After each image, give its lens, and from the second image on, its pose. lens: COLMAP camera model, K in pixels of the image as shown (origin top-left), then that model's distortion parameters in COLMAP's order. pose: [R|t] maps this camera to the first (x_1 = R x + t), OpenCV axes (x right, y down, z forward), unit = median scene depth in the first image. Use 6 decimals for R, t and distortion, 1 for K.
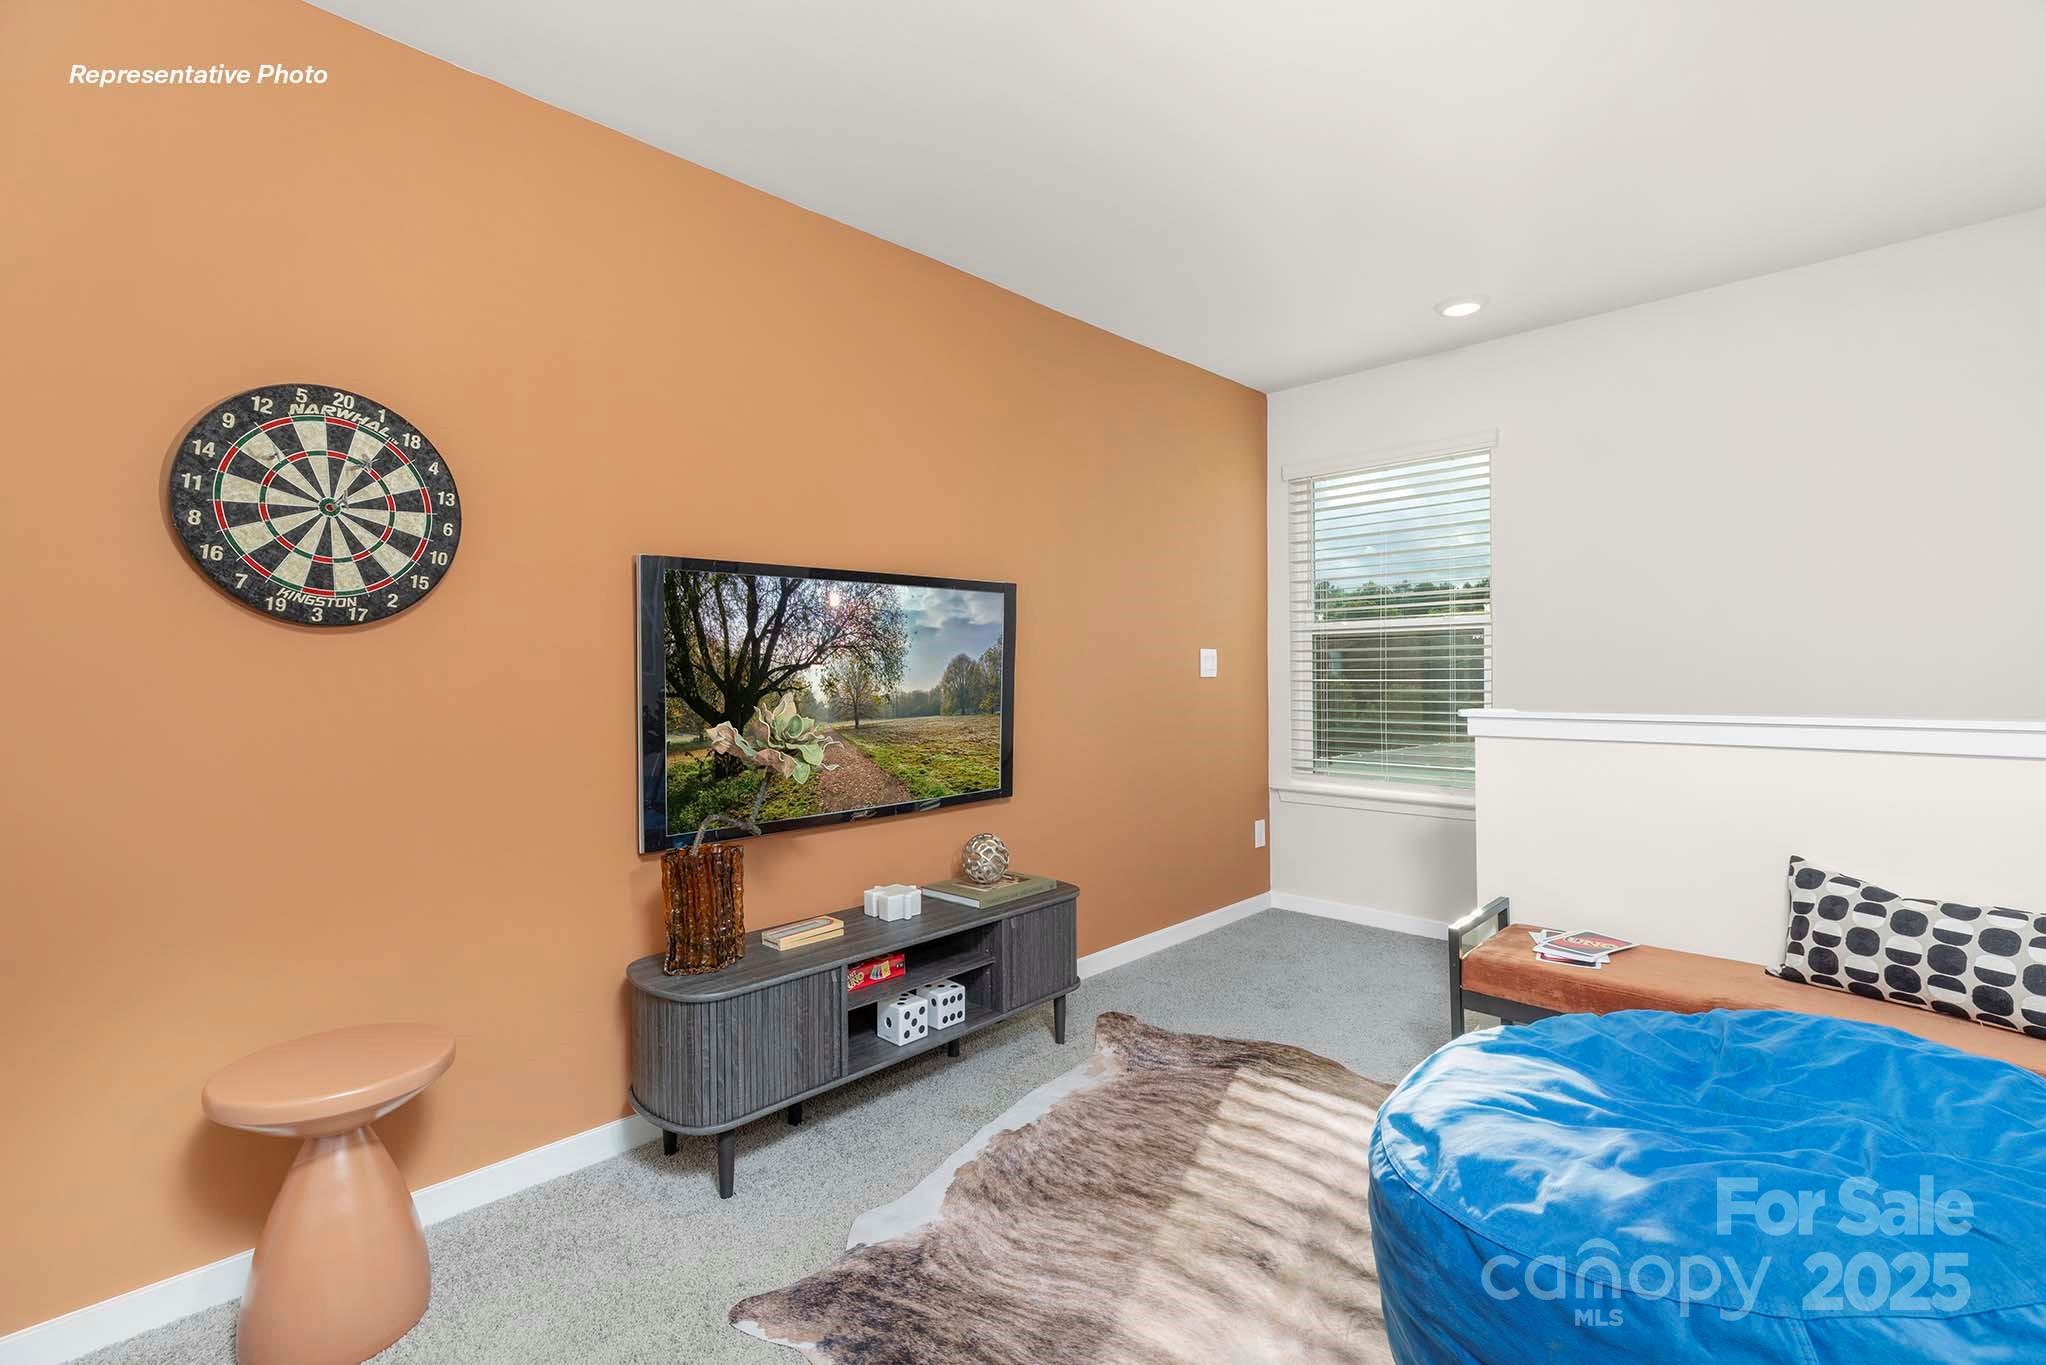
lens RADIAL K [[947.2, 0, 1025.2], [0, 947.2, 676.3], [0, 0, 1]] dist [-0.002182, -0.000906]
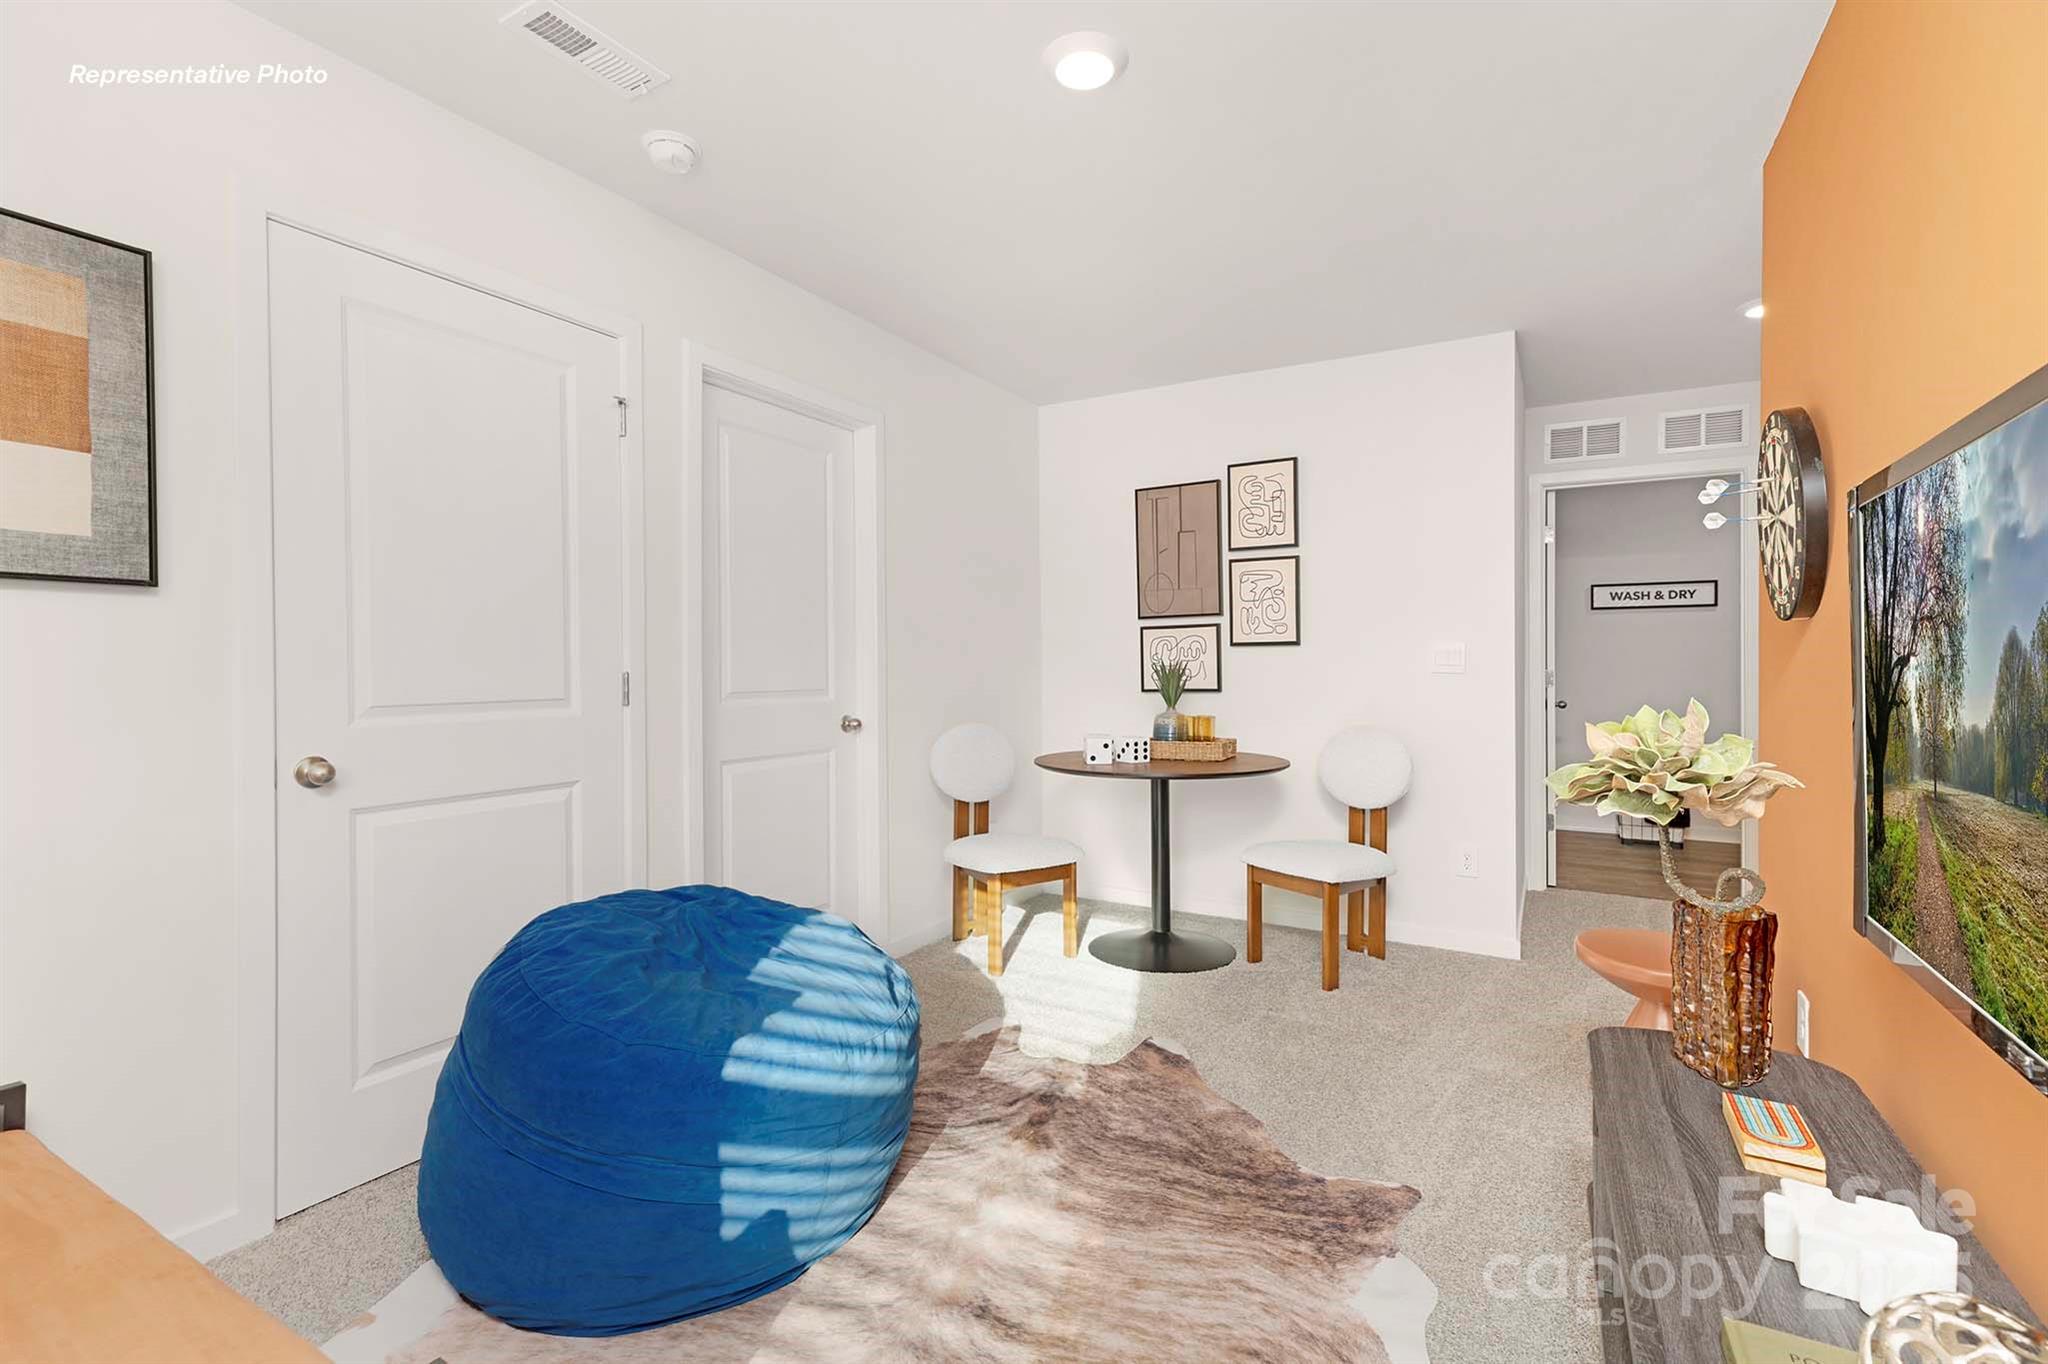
lens RADIAL K [[948.2, 0, 1024.3], [0, 948.2, 674.5], [0, 0, 1]] dist [-0.002182, -0.000906]
pose [[-0.971584, 0.008312, -0.236549, 0.439490], [0.005210, 0.999892, 0.013735, -0.008621], [0.236638, 0.012112, -0.971522, 1.954535]]
